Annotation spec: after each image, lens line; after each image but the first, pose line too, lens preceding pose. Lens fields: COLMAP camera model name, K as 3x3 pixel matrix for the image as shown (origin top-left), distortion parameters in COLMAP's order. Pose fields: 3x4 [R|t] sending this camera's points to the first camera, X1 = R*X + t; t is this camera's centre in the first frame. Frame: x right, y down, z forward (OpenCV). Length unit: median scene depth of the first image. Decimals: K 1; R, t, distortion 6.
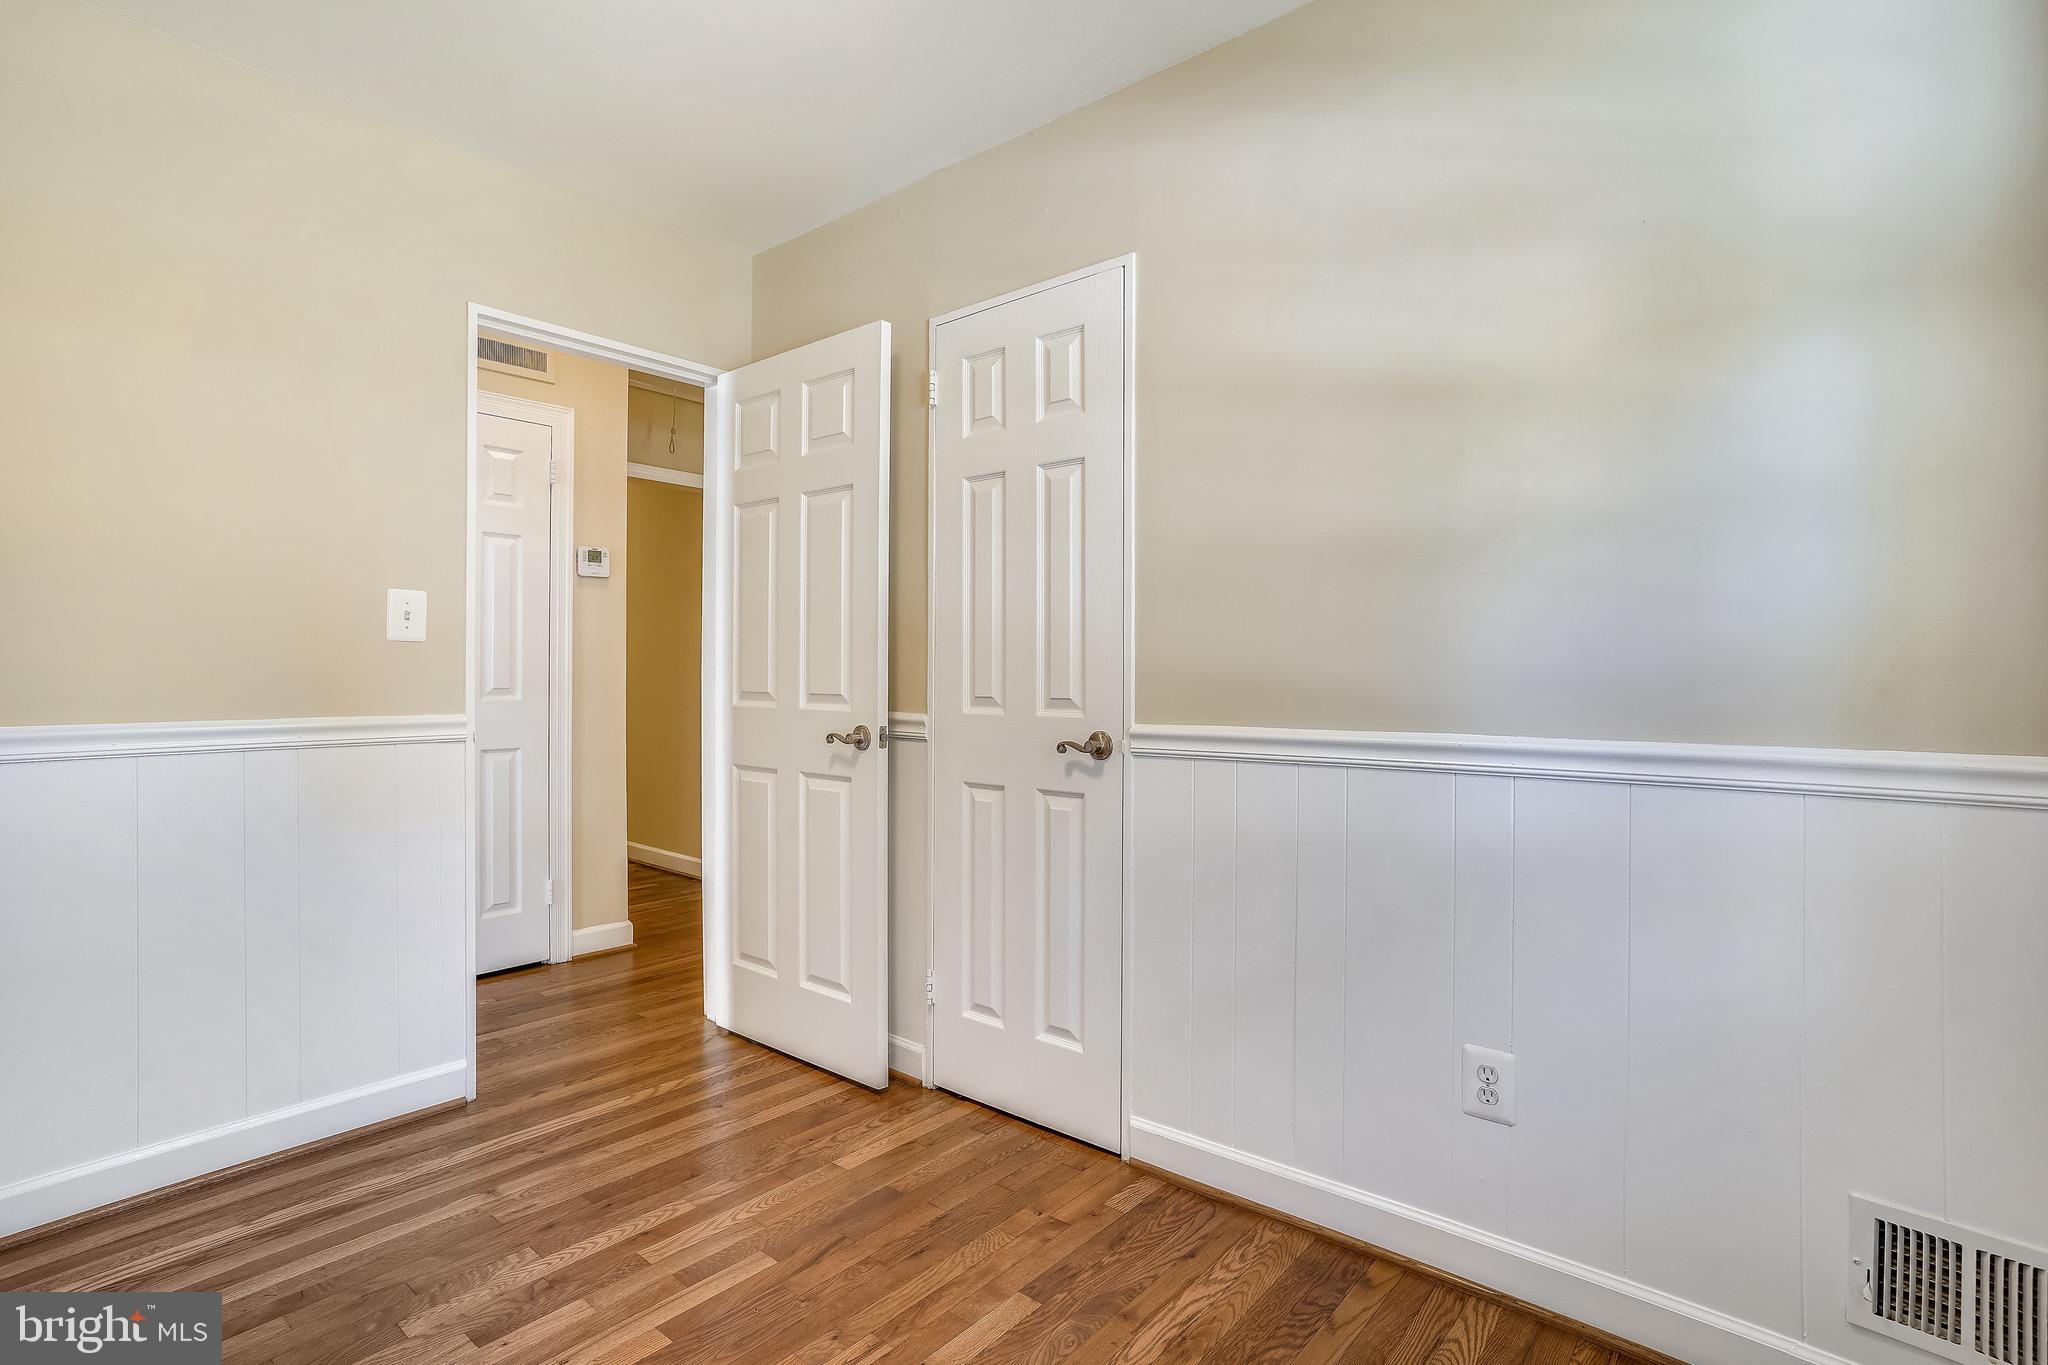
lens RADIAL K [[1015.2, 0, 1022.4], [0, 1015.2, 663.5], [0, 0, 1]] dist [-0.048462, 0.029158]
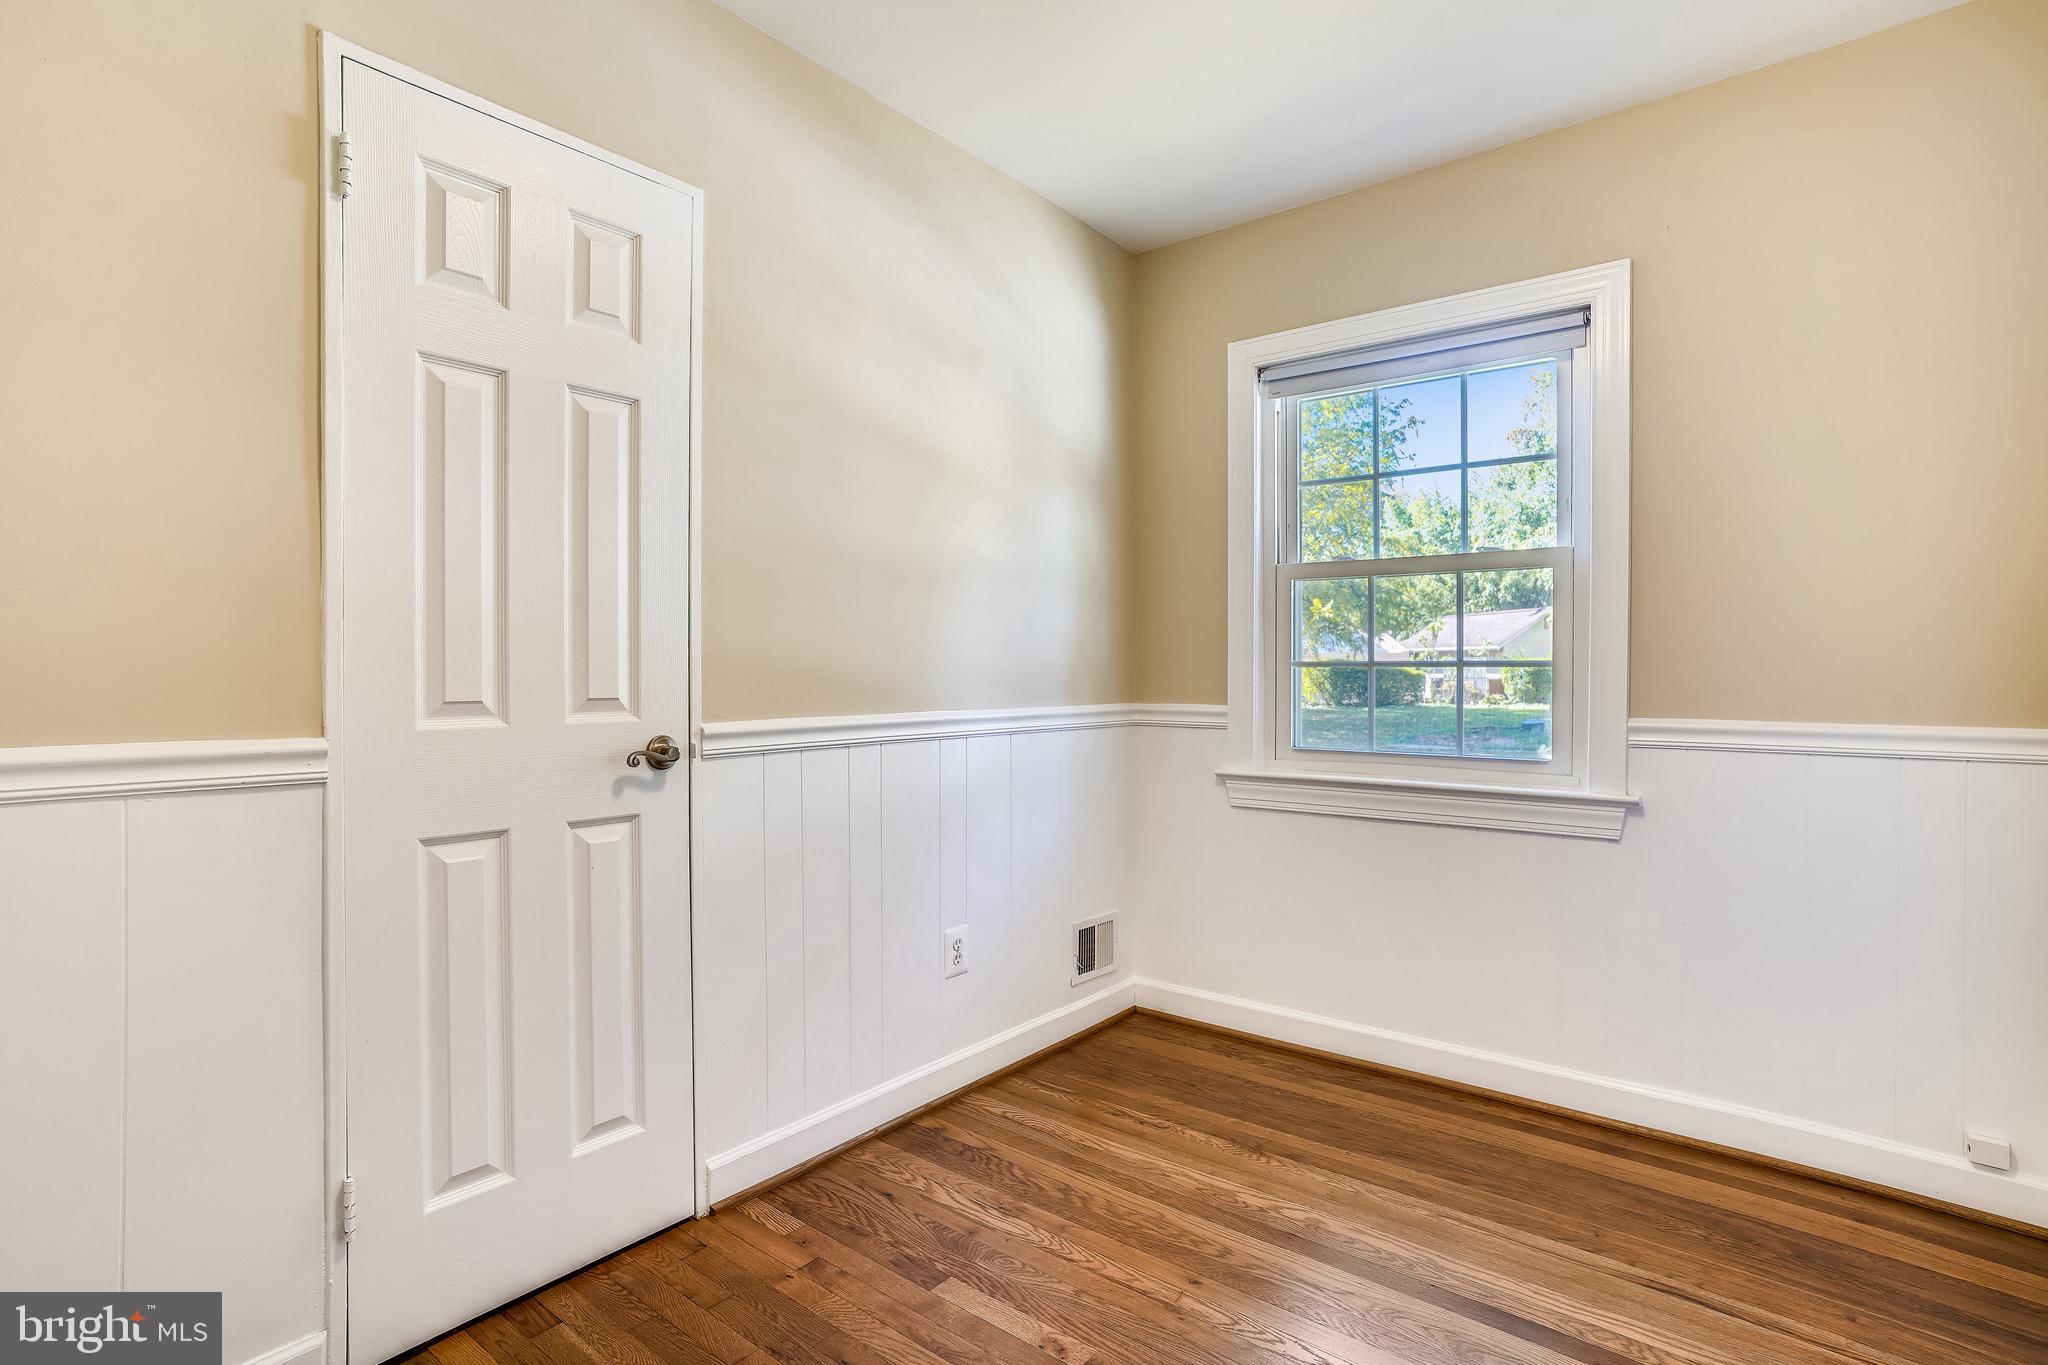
lens RADIAL K [[1015.2, 0, 1025.8], [0, 1015.2, 675.8], [0, 0, 1]] dist [-0.048462, 0.029158]
pose [[-0.034300, -0.004487, 0.999401, -0.842784], [-0.011196, 0.999929, 0.004105, 0.011438], [-0.999349, -0.011049, -0.034348, 0.800984]]
